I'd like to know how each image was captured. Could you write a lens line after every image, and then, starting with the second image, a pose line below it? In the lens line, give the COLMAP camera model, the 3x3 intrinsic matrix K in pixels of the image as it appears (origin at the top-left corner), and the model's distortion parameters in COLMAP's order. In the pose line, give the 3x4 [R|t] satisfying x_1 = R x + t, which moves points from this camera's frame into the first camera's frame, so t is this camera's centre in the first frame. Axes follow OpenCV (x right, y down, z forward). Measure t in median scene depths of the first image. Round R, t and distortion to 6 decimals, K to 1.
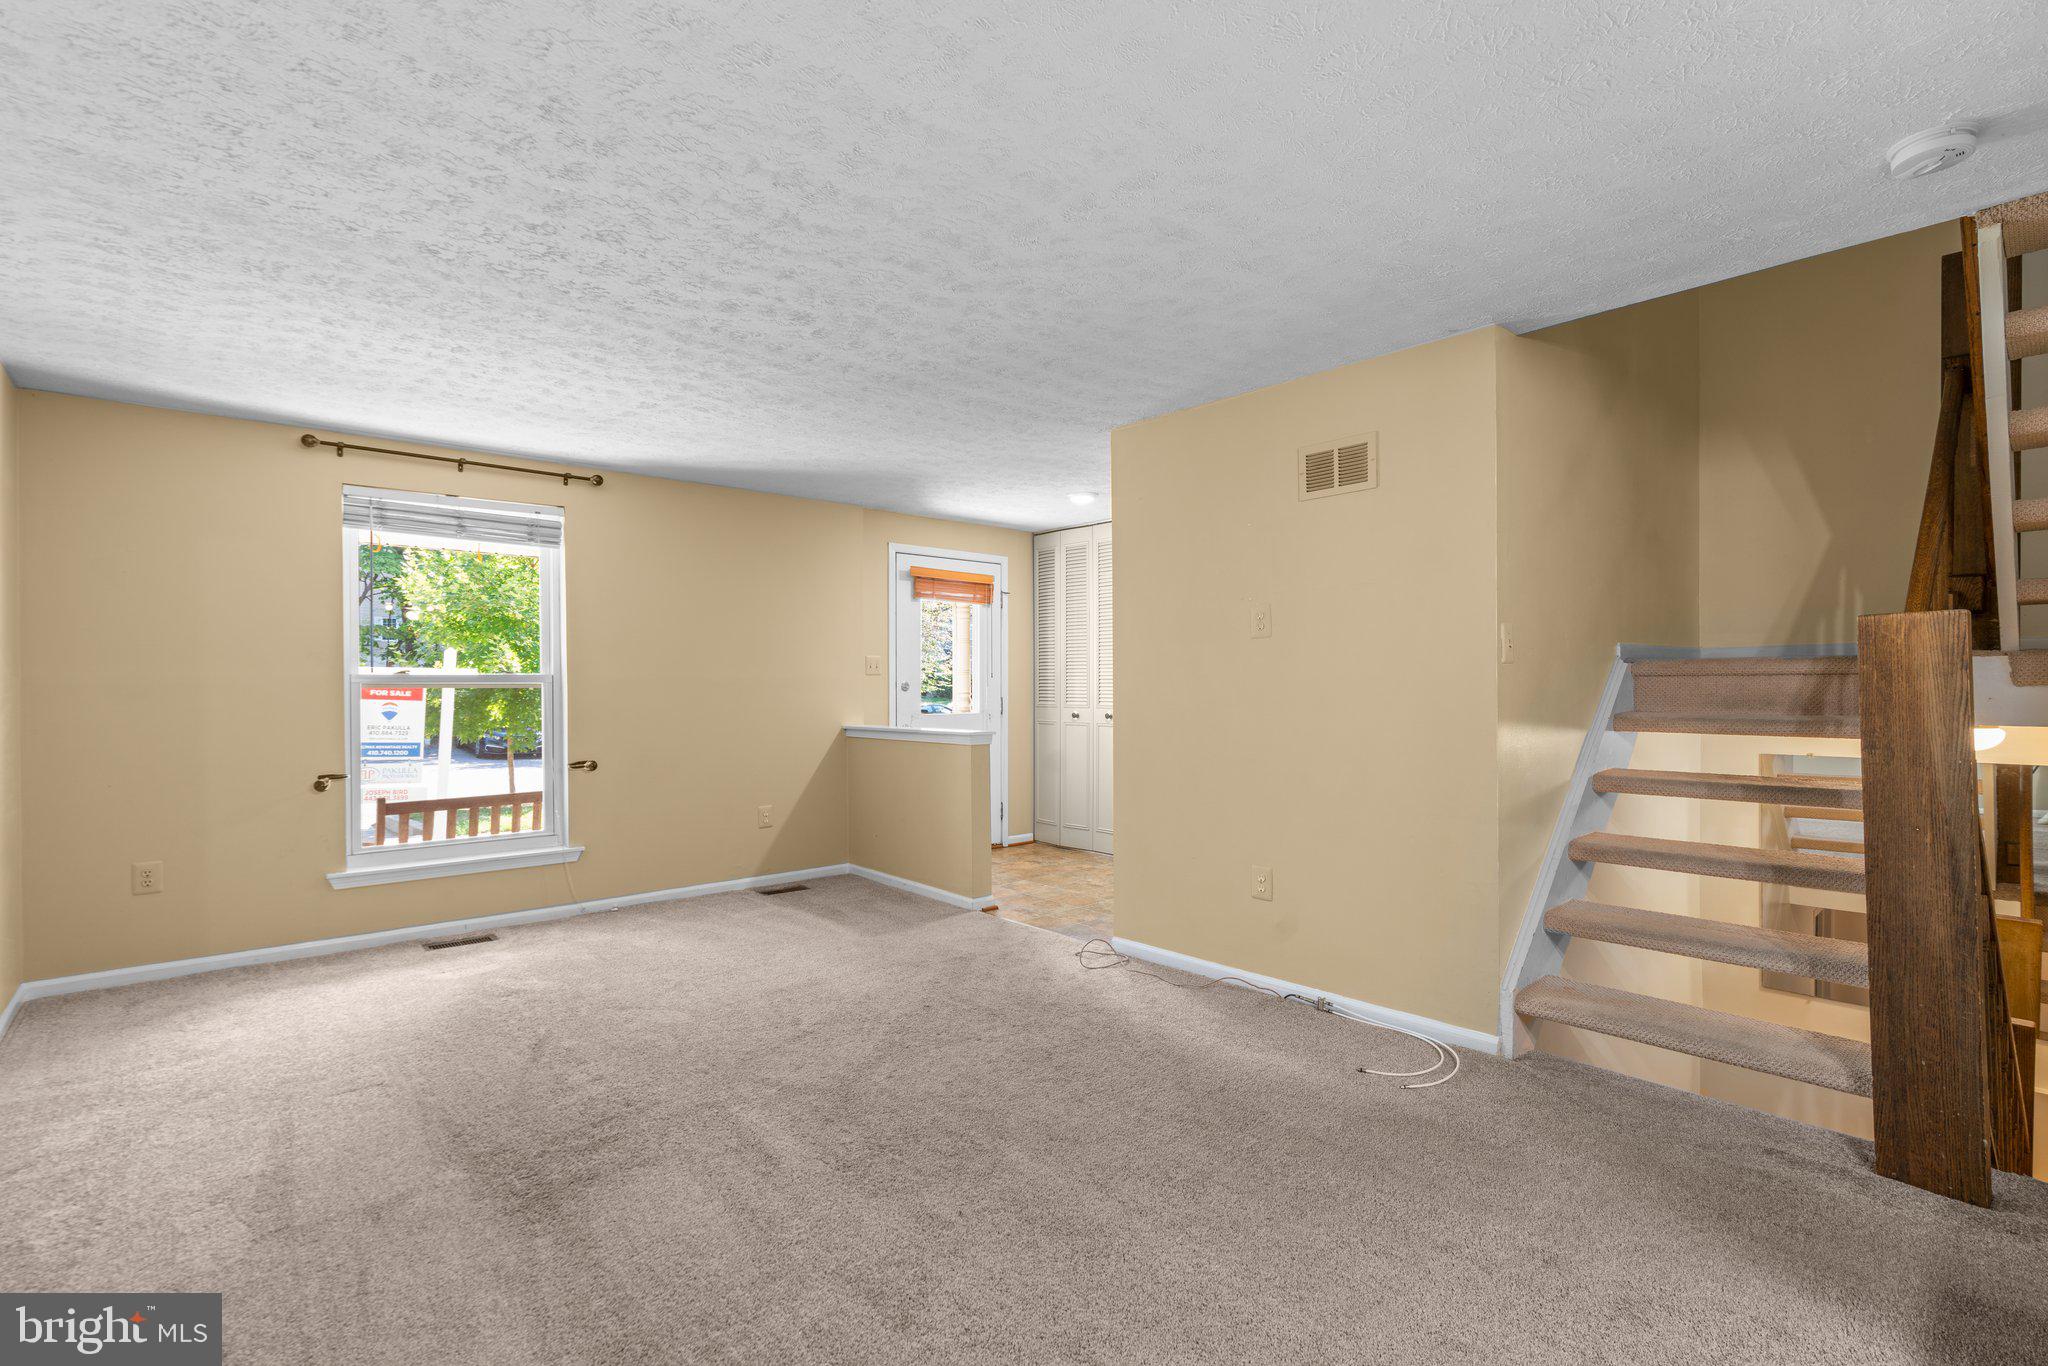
lens RADIAL K [[915.6, 0, 1018.4], [0, 915.6, 691.0], [0, 0, 1]] dist [-0.015044, 0.006365]
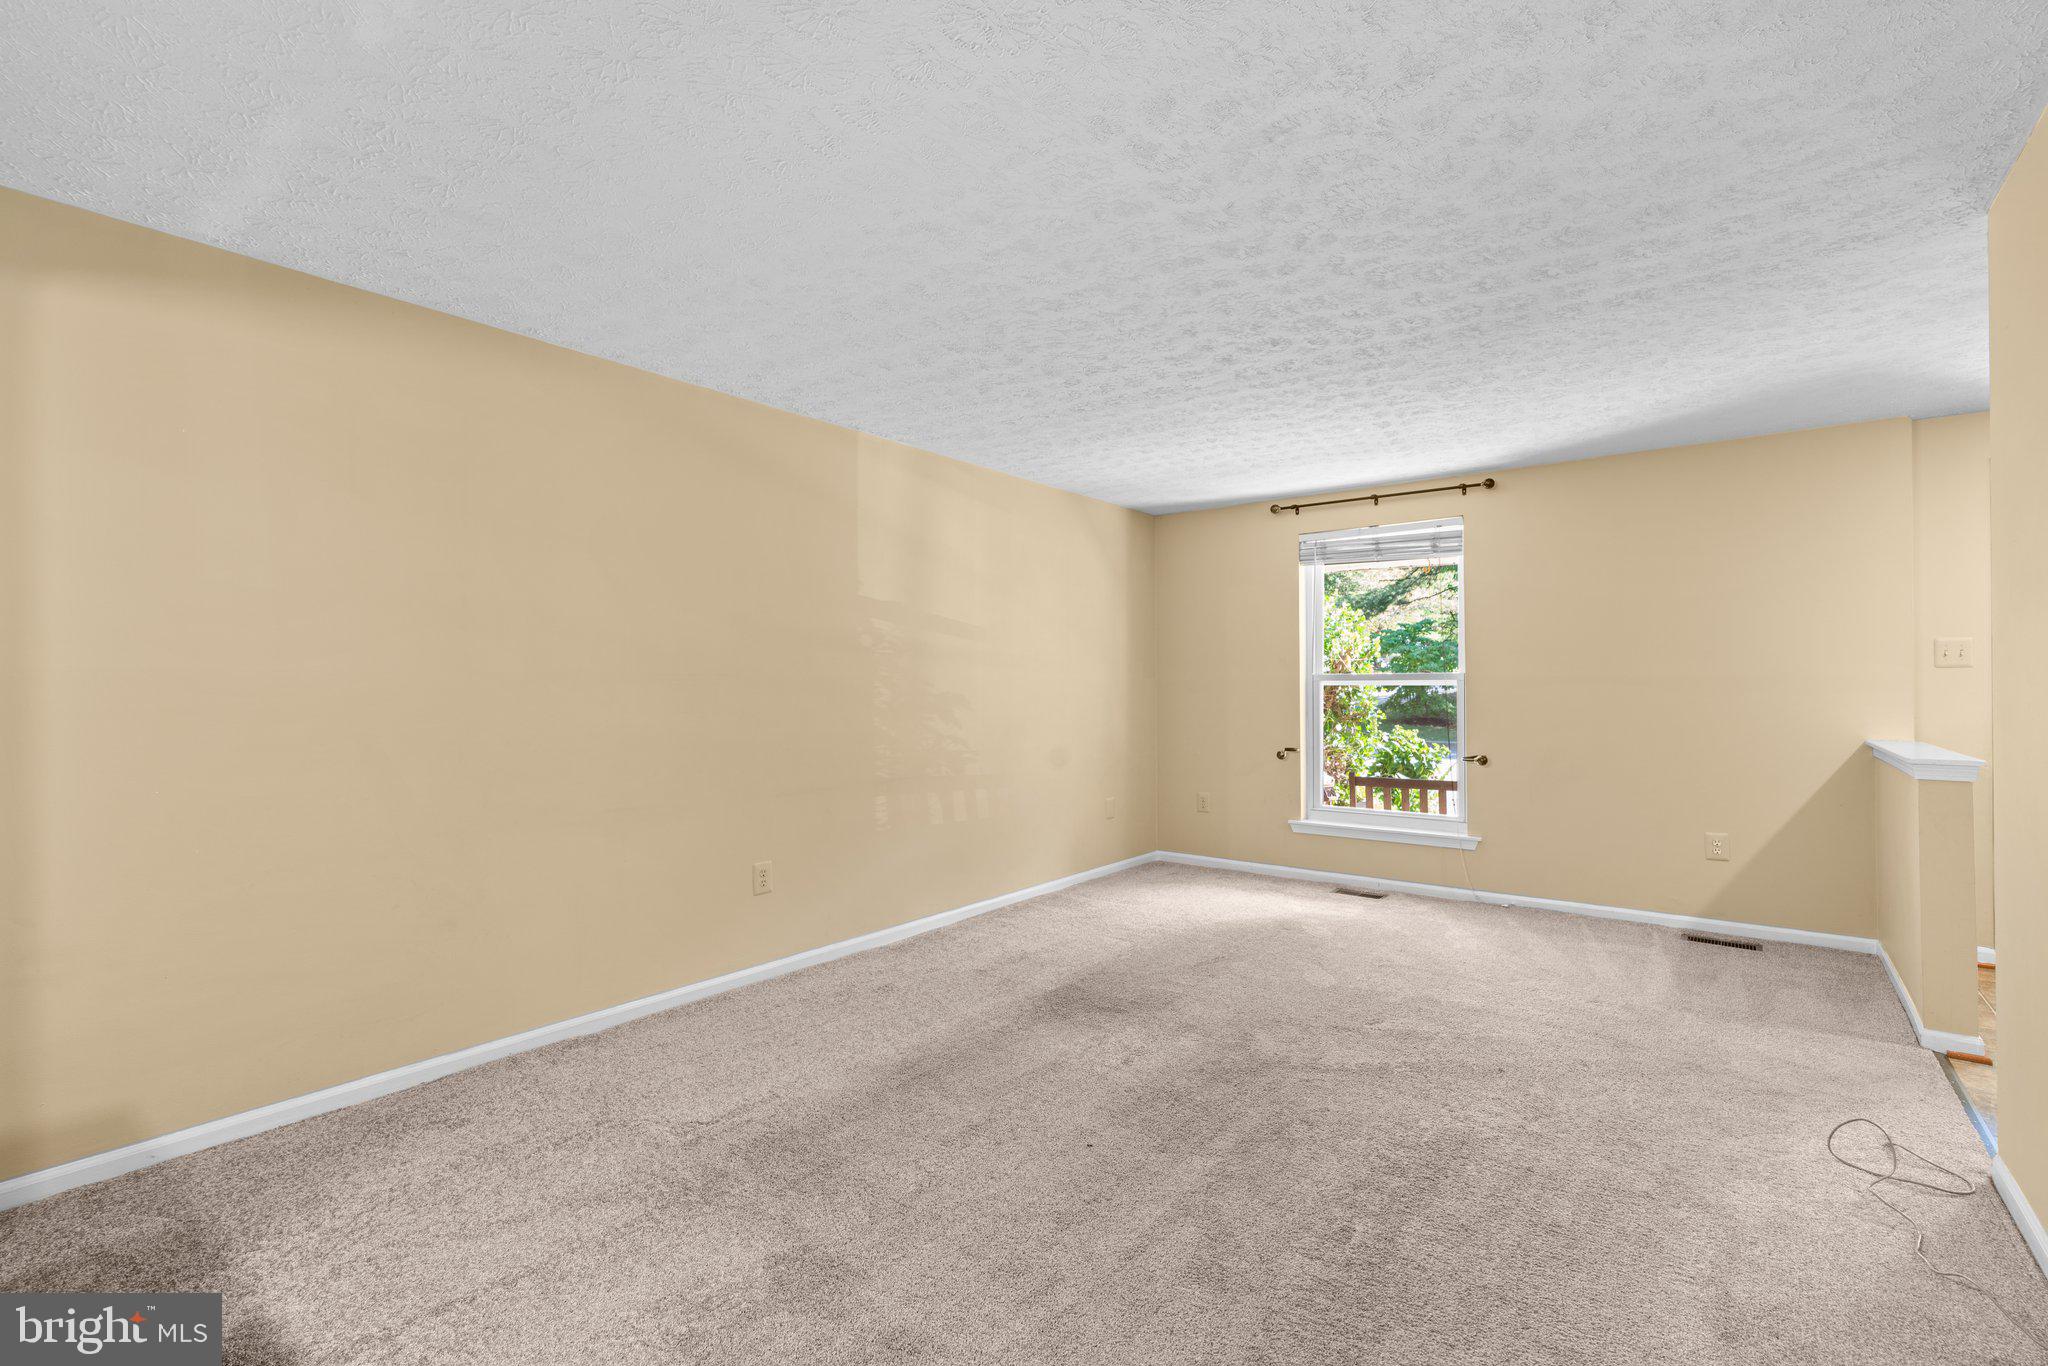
lens RADIAL K [[924.2, 0, 1050.7], [0, 924.2, 683.0], [0, 0, 1]] dist [-0.016908, 0.006683]
pose [[0.203163, 0.001070, -0.979144, 0.534557], [-0.005375, 0.999986, -0.000023, -0.003908], [0.979130, 0.005268, 0.203166, 0.360946]]
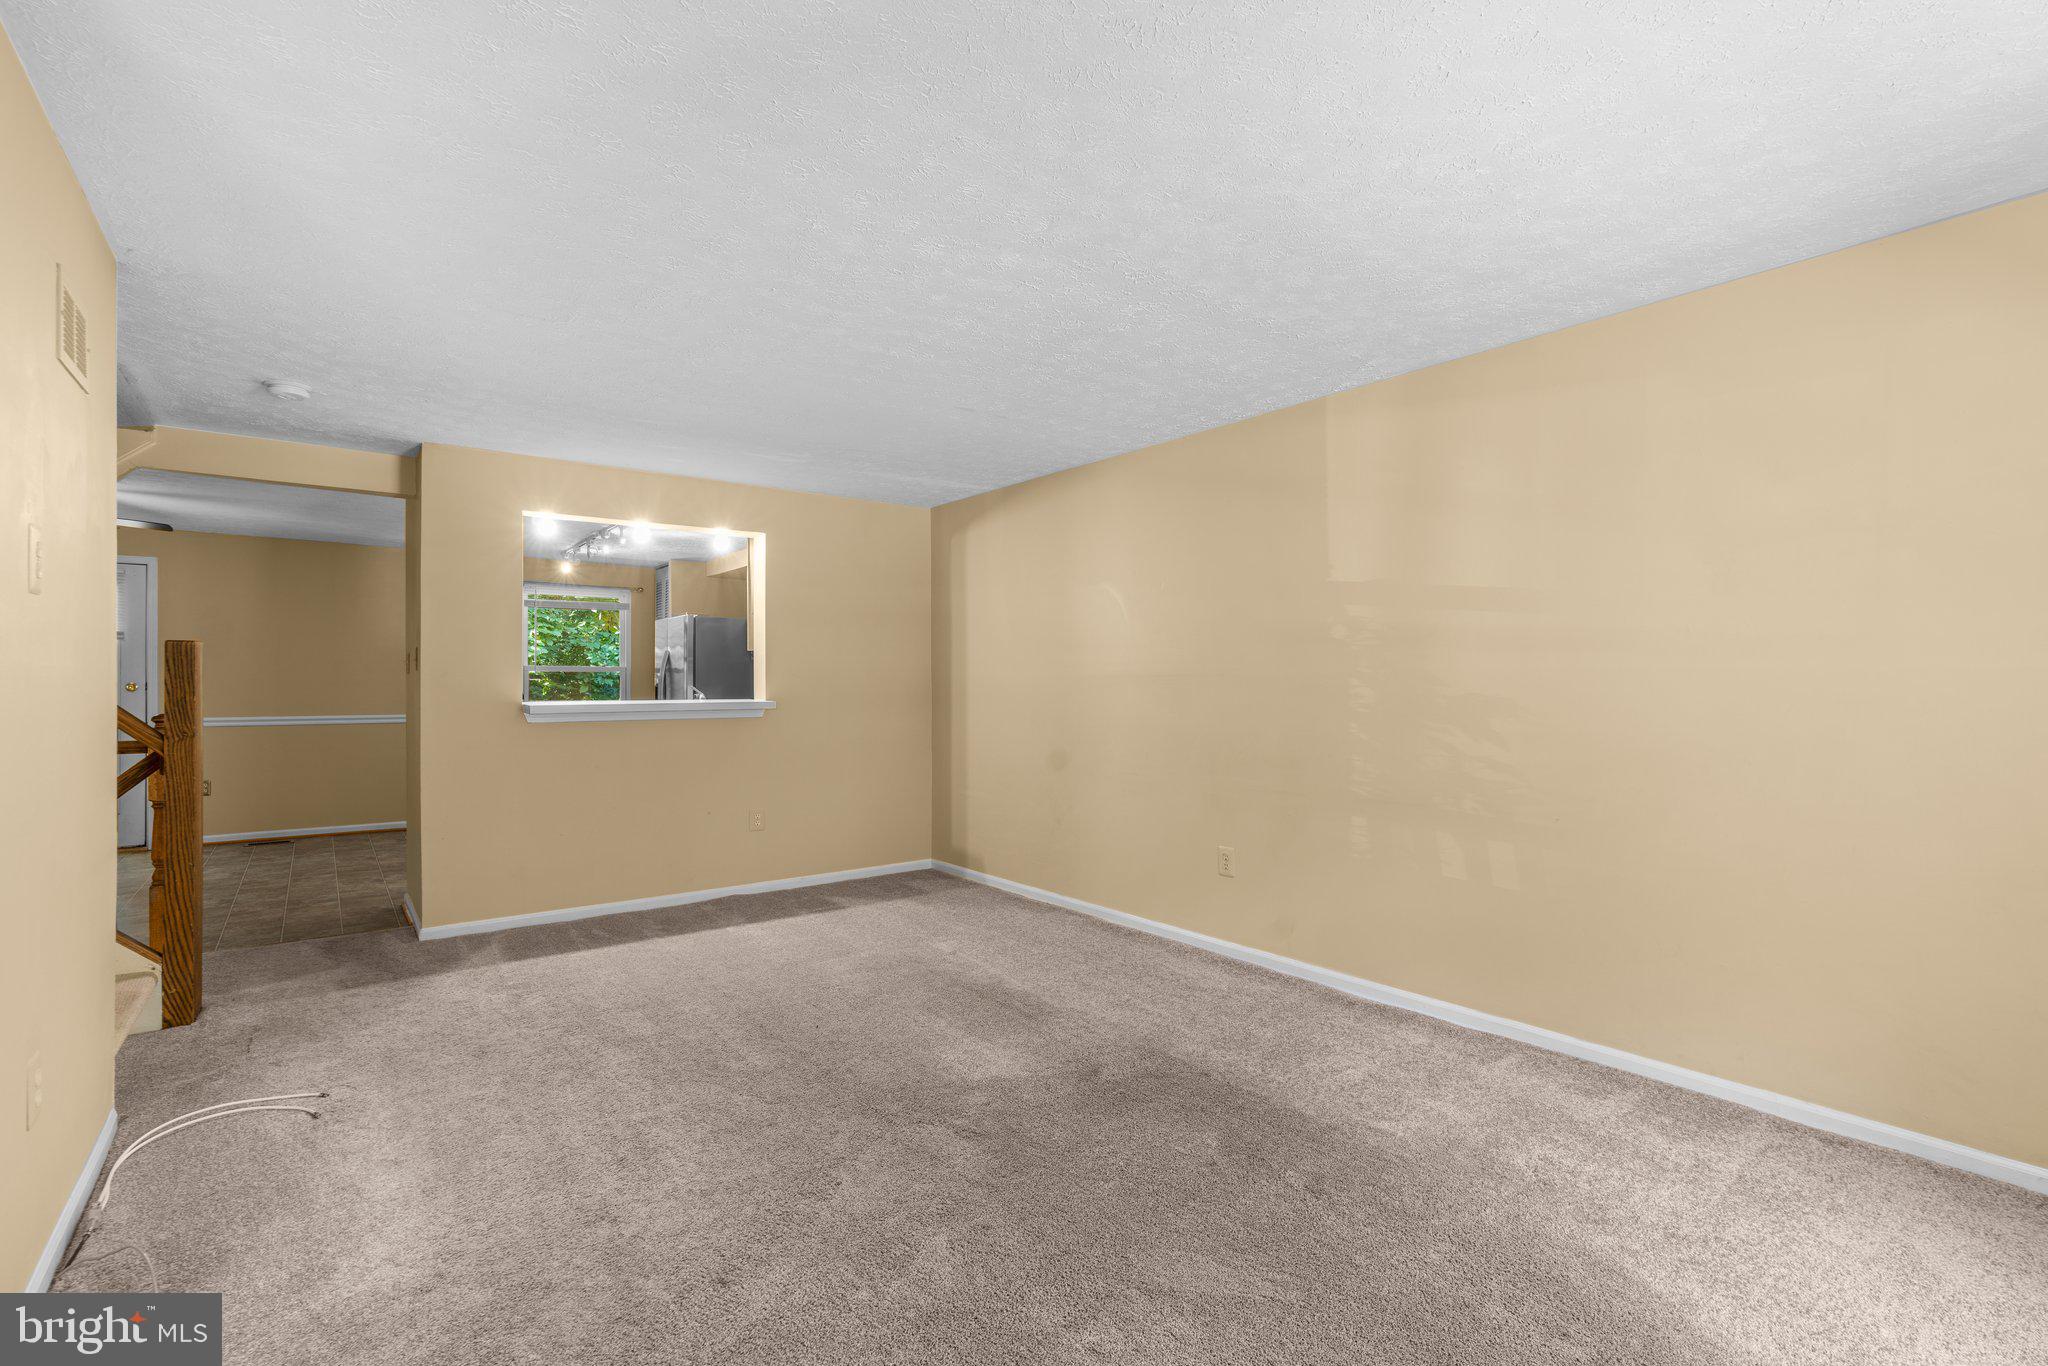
lens RADIAL K [[915.6, 0, 1018.4], [0, 915.6, 691.0], [0, 0, 1]] dist [-0.015044, 0.006365]
pose [[-0.997305, 0.004624, 0.073222, -0.273345], [0.005515, 0.999913, 0.011962, -0.005741], [-0.073161, 0.012333, -0.997244, 1.269572]]
